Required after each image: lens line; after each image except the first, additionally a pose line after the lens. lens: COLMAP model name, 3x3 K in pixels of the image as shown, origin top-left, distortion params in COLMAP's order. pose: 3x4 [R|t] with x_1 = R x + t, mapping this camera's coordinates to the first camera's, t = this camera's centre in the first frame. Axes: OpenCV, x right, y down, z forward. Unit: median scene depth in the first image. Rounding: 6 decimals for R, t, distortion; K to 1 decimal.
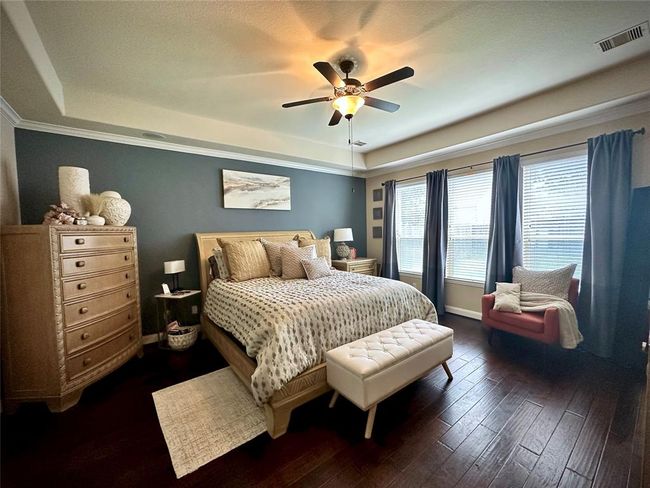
lens RADIAL K [[261.7, 0, 324.9], [0, 261.7, 242.5], [0, 0, 1]] dist [0.000374, -0.000070]
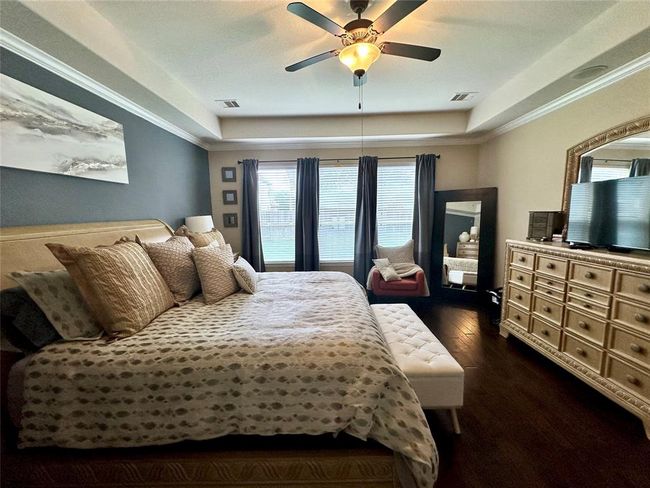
lens RADIAL K [[261.7, 0, 324.9], [0, 261.7, 242.5], [0, 0, 1]] dist [0.000374, -0.000070]
pose [[0.614432, -0.082861, 0.784607, -0.474033], [0.042991, 0.996508, 0.071573, -0.027045], [-0.787798, -0.010246, 0.615848, 0.448197]]
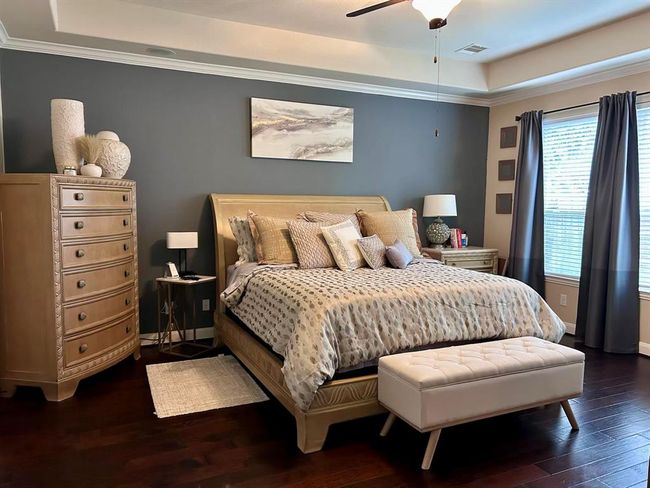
lens RADIAL K [[493.6, 0, 328.2], [0, 493.6, 246.3], [0, 0, 1]] dist [0.048102, -0.004418]
pose [[0.978703, 0.052525, -0.198447, 0.080779], [-0.043193, 0.997761, 0.051067, 0.026456], [0.200685, -0.041408, 0.978780, -0.246287]]
